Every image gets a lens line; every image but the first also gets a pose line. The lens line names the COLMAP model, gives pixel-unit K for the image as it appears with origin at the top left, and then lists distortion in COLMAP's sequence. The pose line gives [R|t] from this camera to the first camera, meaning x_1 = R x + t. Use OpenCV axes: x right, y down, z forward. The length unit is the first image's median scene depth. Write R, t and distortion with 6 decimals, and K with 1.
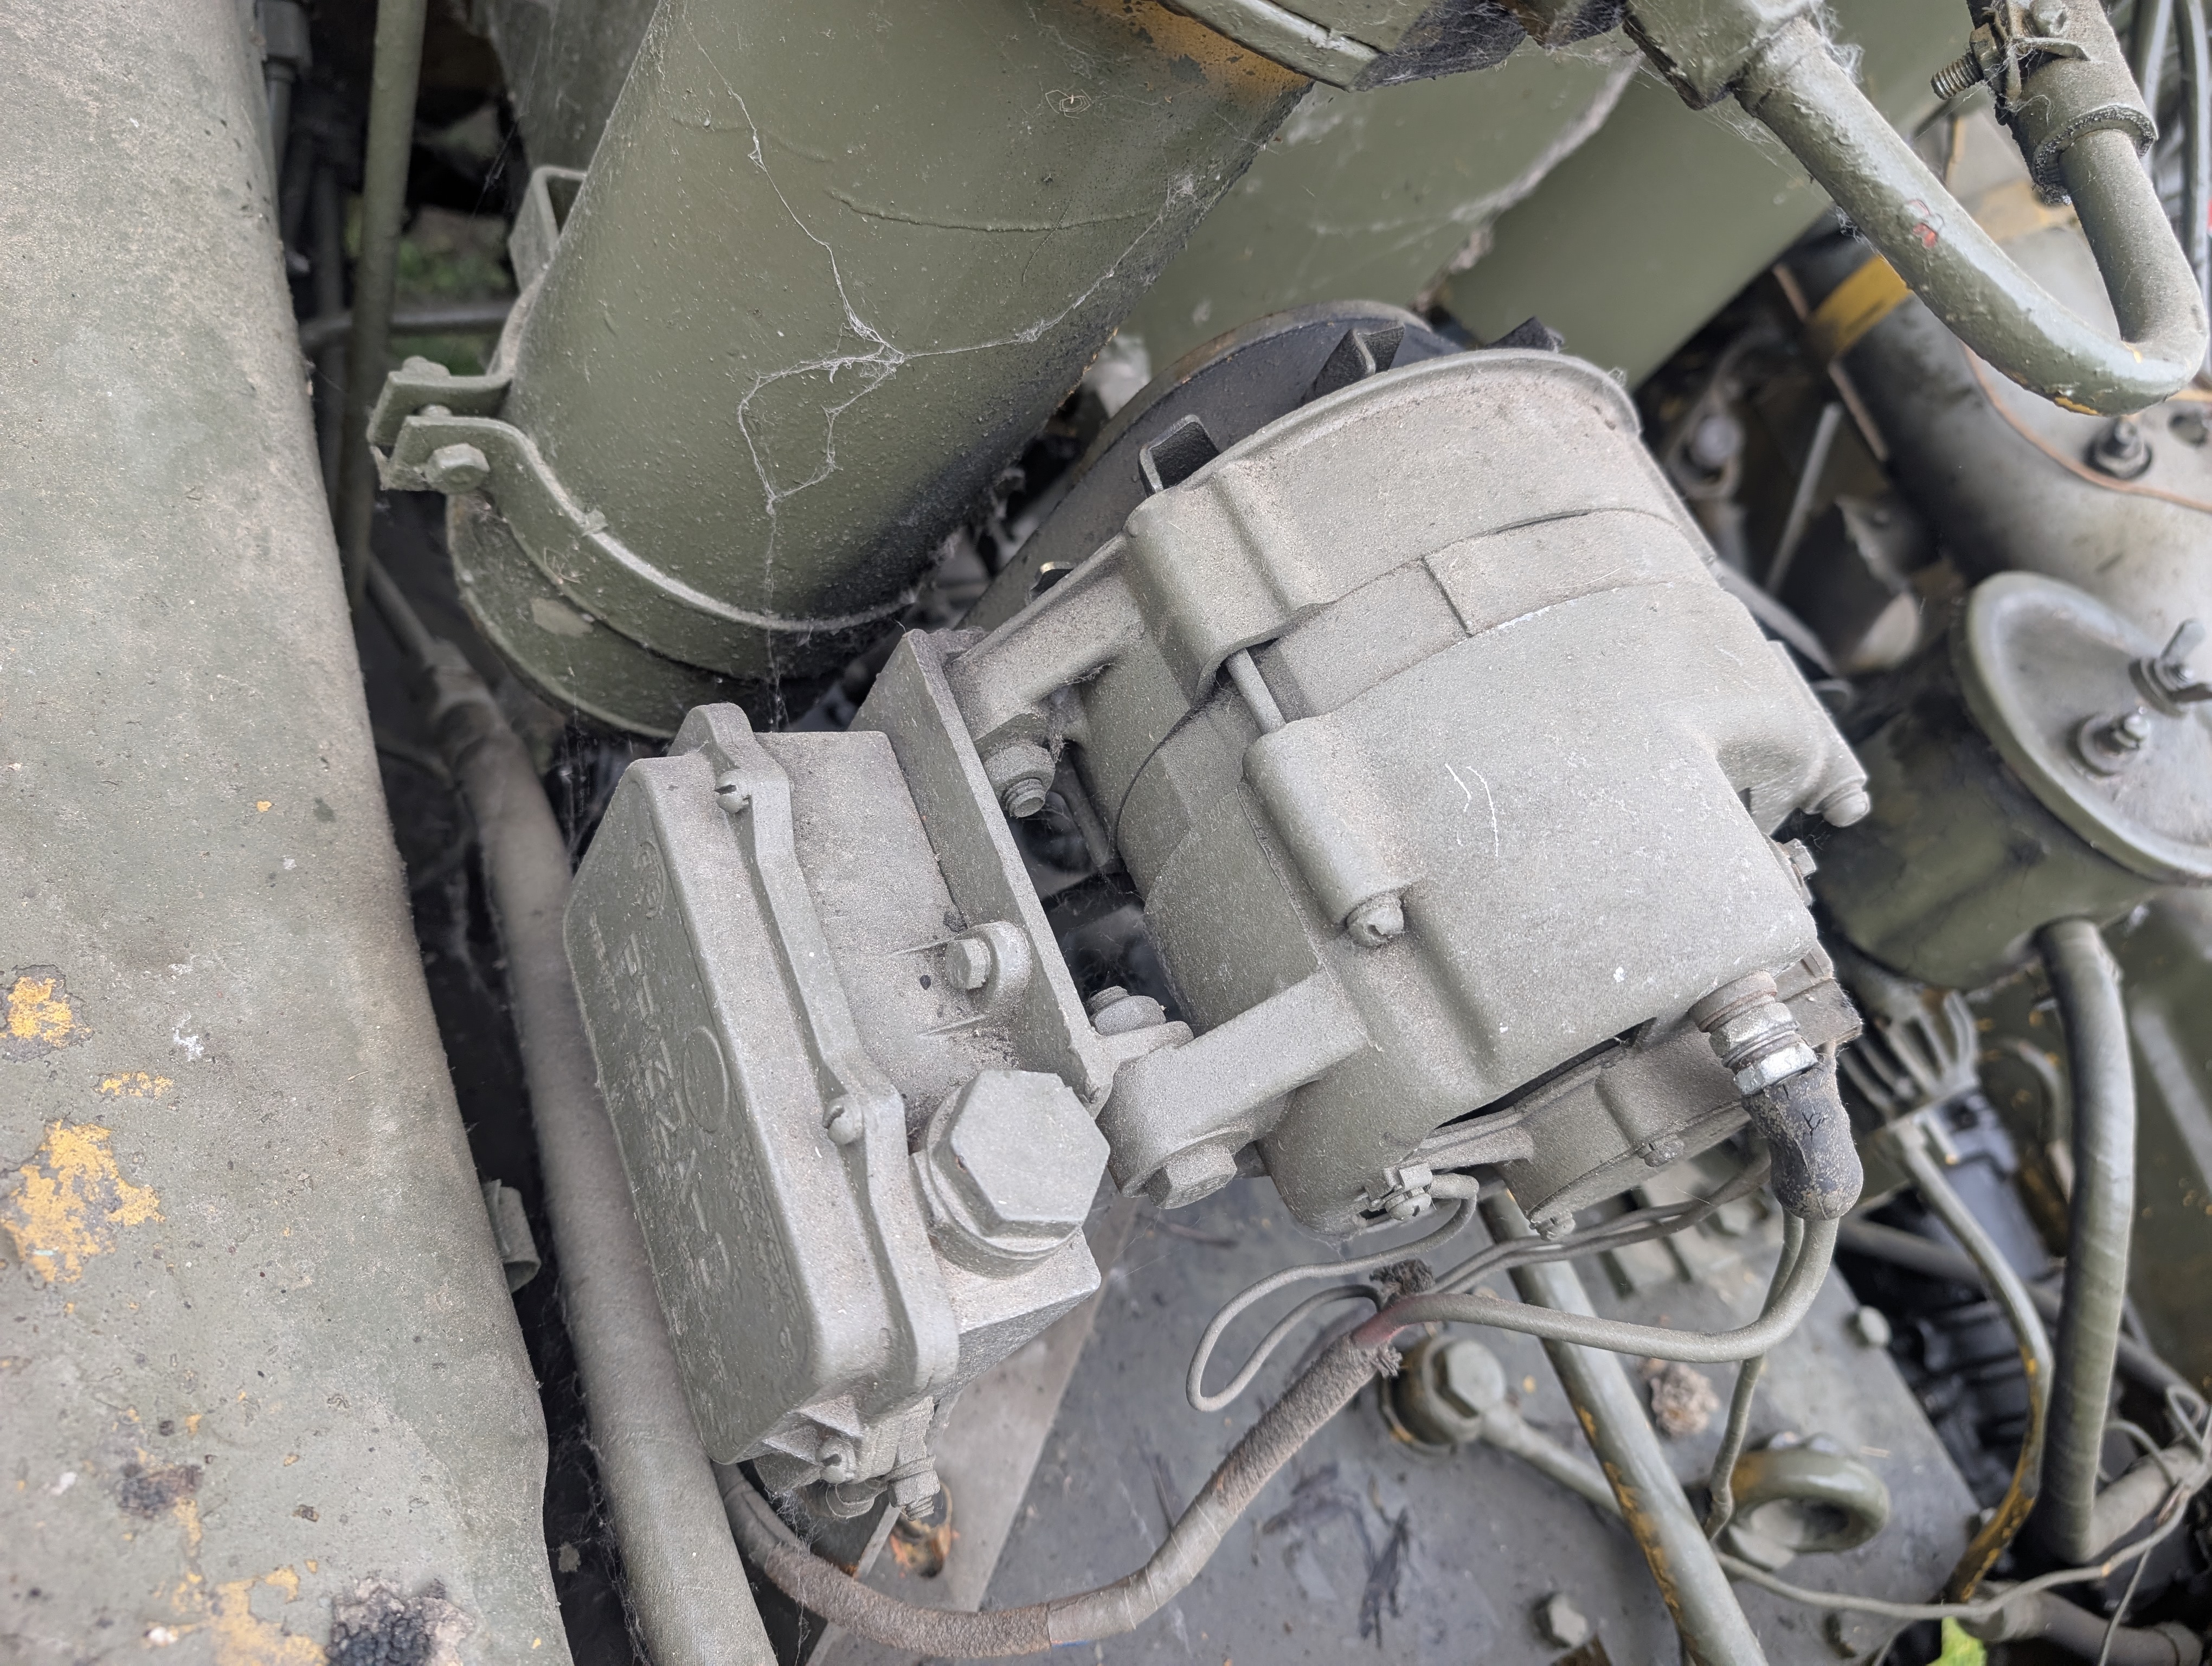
lens RADIAL K [[1656.5, 0, 1092.8], [0, 1656.5, 830.4], [0, 0, 1]] dist [0.025089, -0.018433]
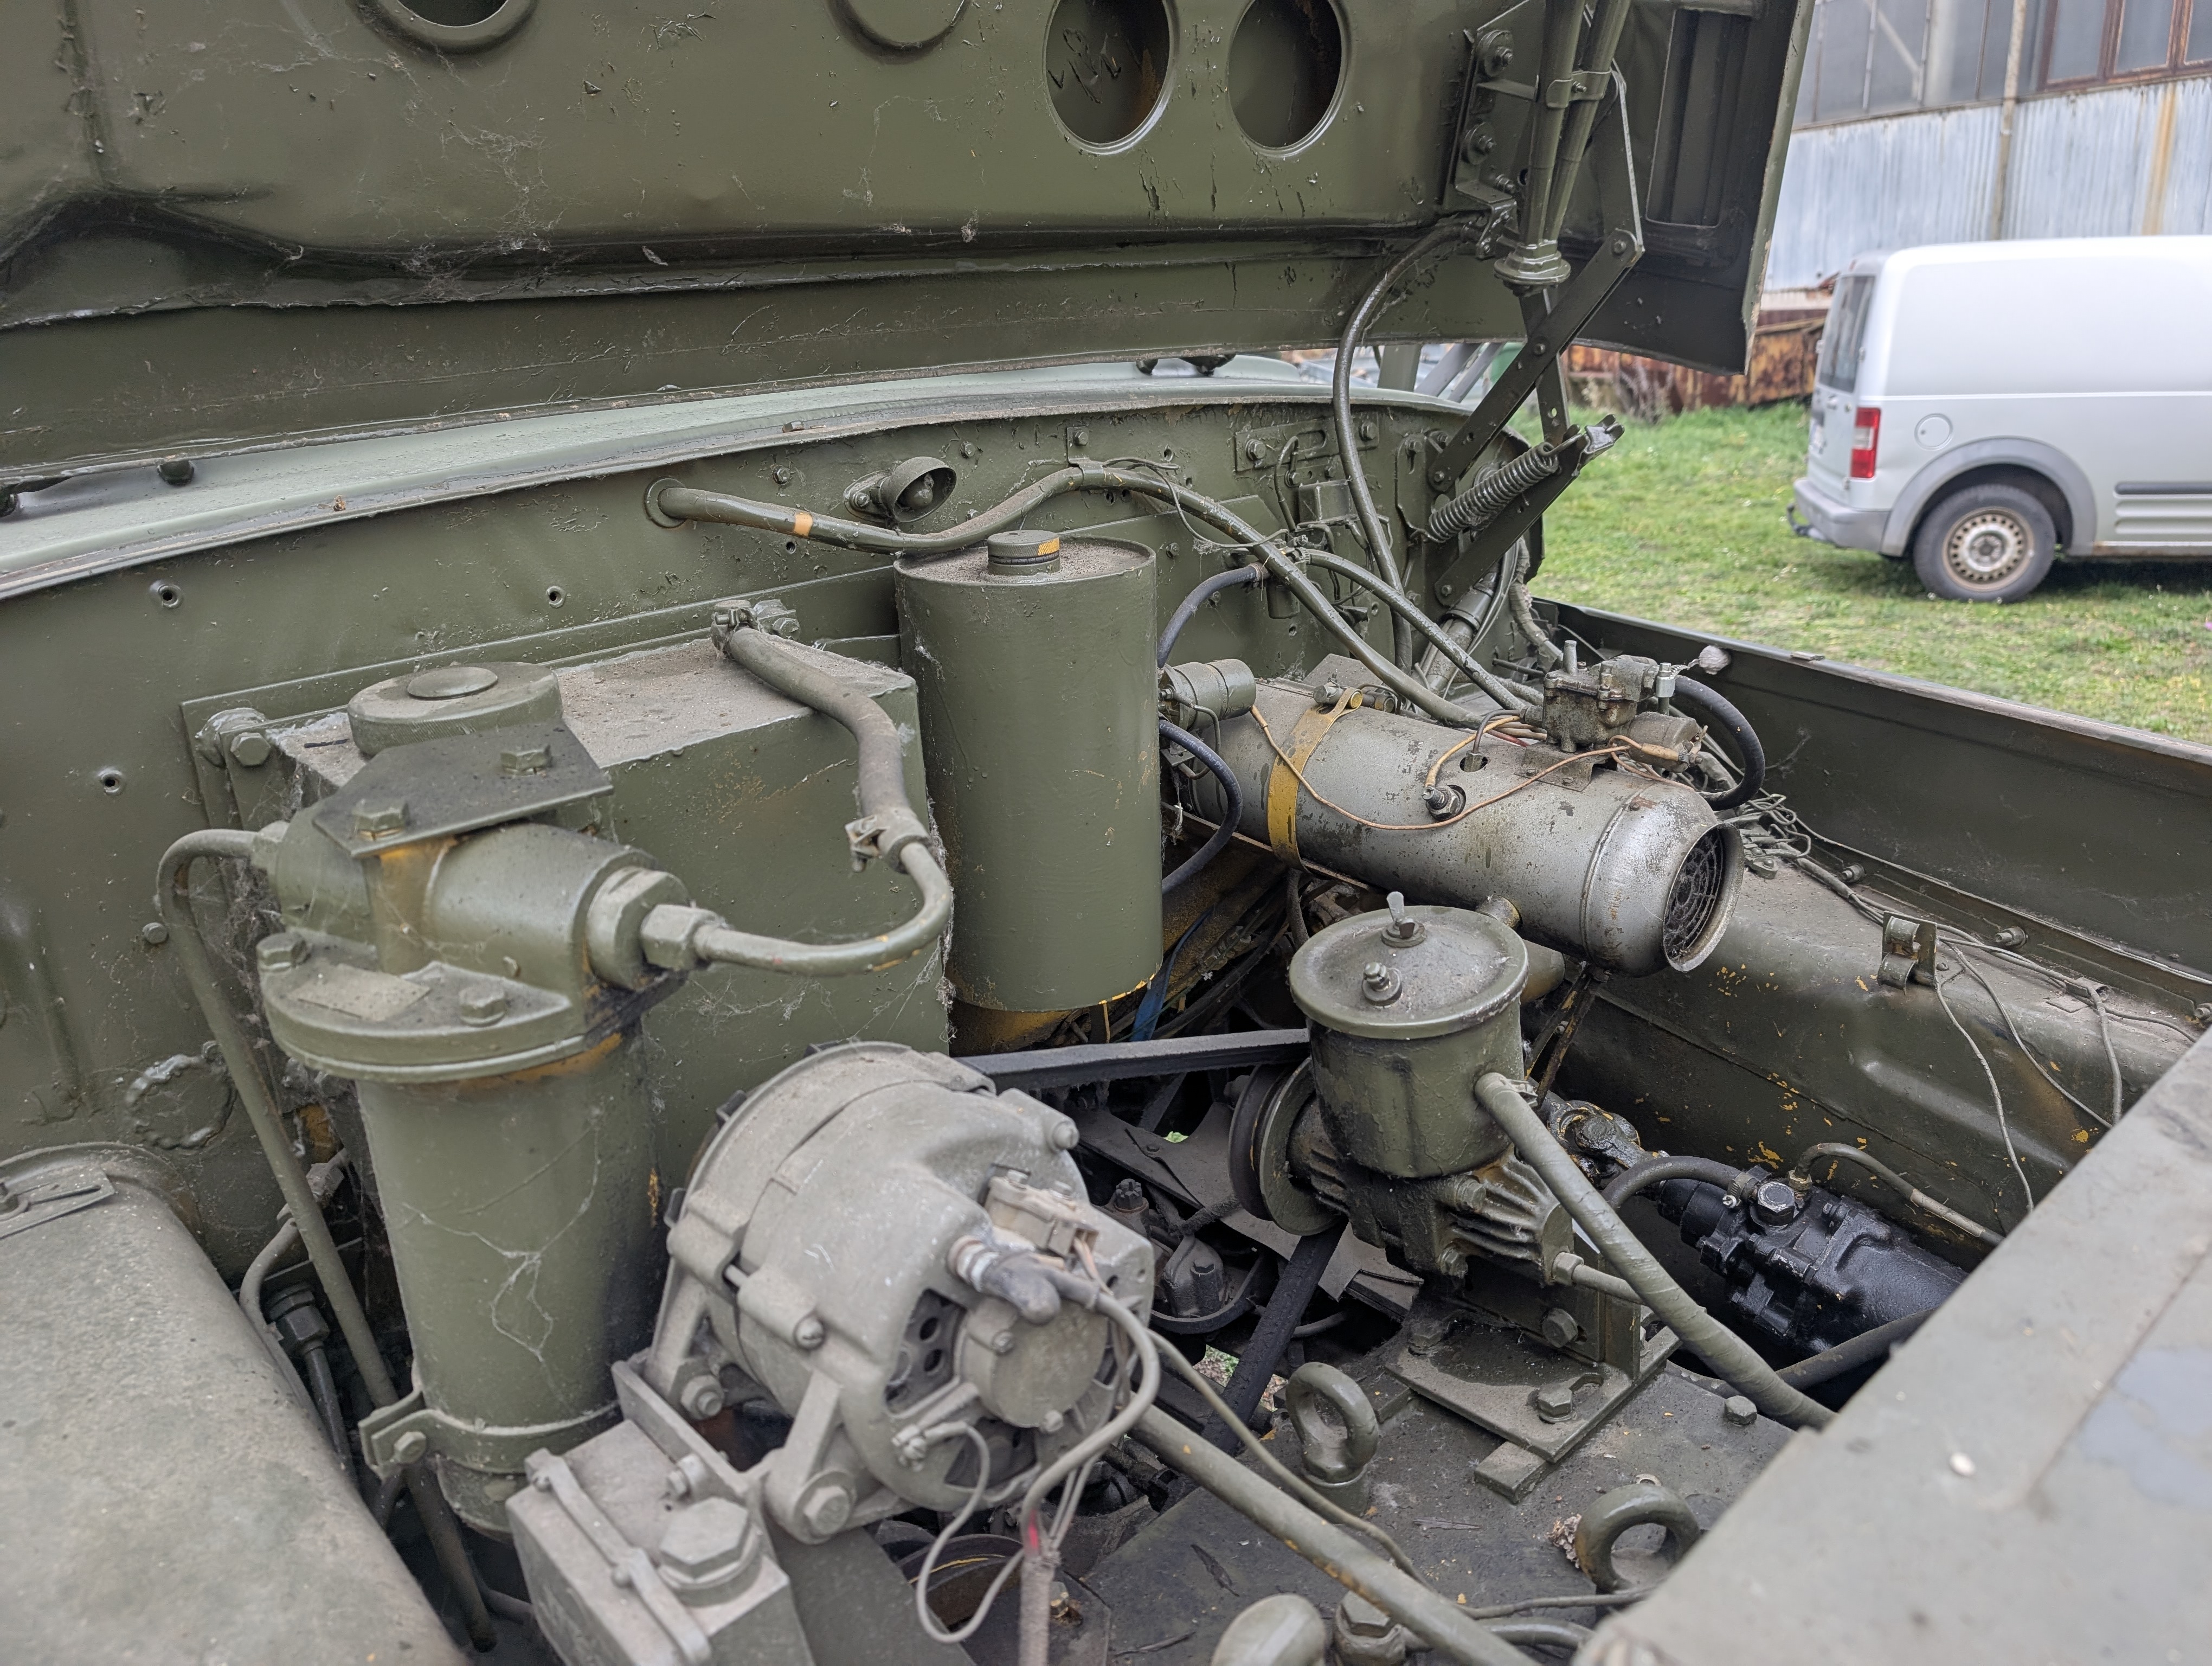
lens RADIAL K [[1656.5, 0, 1122.4], [0, 1656.5, 843.2], [0, 0, 1]] dist [0.025089, -0.018433]
pose [[0.797268, -0.601489, 0.050748, 0.648980], [0.559121, 0.704188, -0.437610, 0.651196], [0.227482, 0.377267, 0.897731, -0.863523]]
